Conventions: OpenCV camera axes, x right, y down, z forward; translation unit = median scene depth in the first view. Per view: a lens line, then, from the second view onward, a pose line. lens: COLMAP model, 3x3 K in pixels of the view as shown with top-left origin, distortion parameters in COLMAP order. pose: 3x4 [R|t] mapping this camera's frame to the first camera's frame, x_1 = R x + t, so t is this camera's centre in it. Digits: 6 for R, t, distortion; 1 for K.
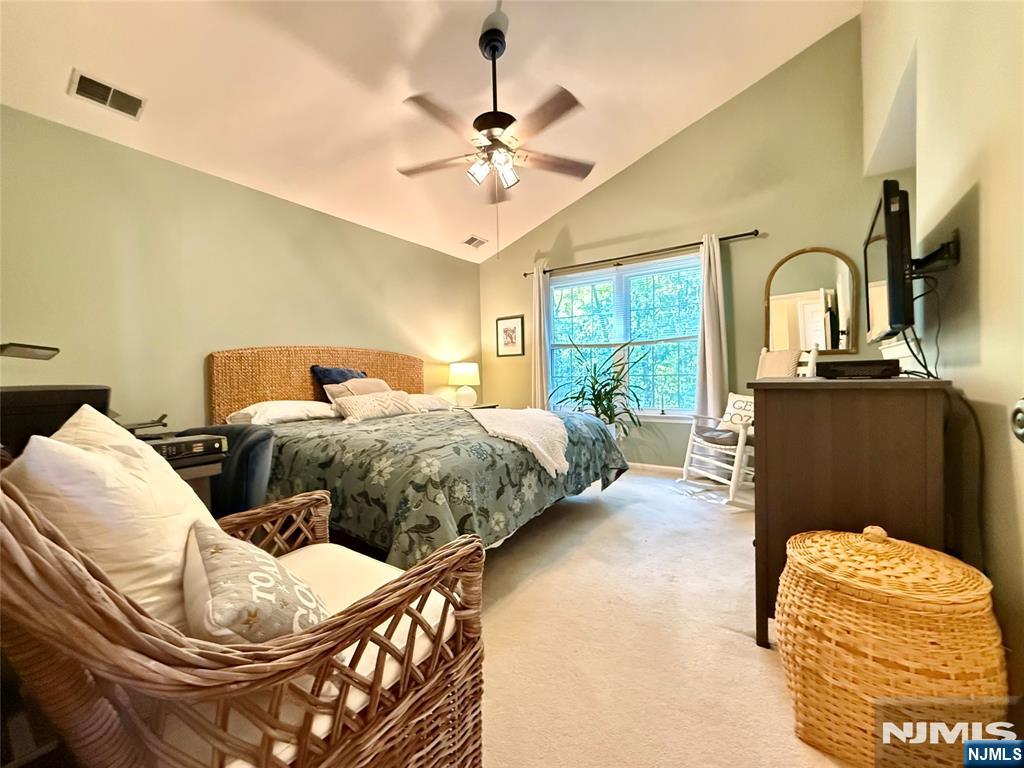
lens RADIAL K [[408.0, 0, 511.5], [0, 408.0, 378.0], [0, 0, 1]] dist [-0.000826, 0.000147]
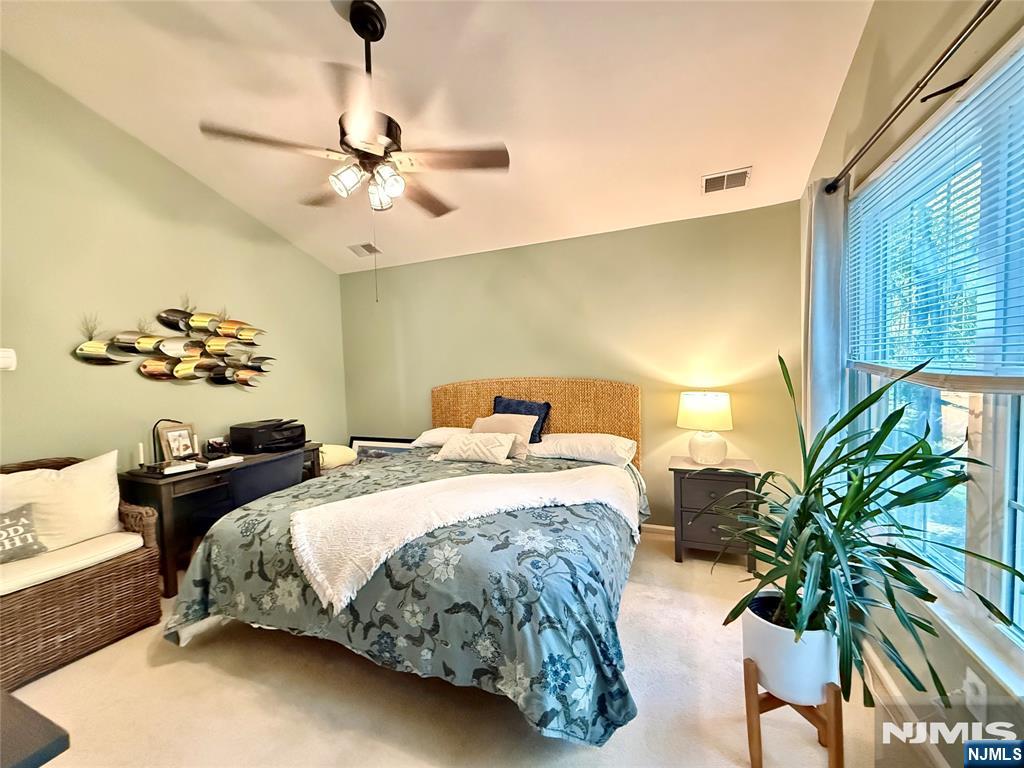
lens RADIAL K [[408.0, 0, 512.2], [0, 408.0, 383.7], [0, 0, 1]] dist [-0.000826, 0.000147]
pose [[0.200800, 0.054373, -0.978122, 0.905113], [0.023370, 0.997908, 0.060270, -0.199057], [0.979354, -0.034961, 0.199109, 1.253702]]
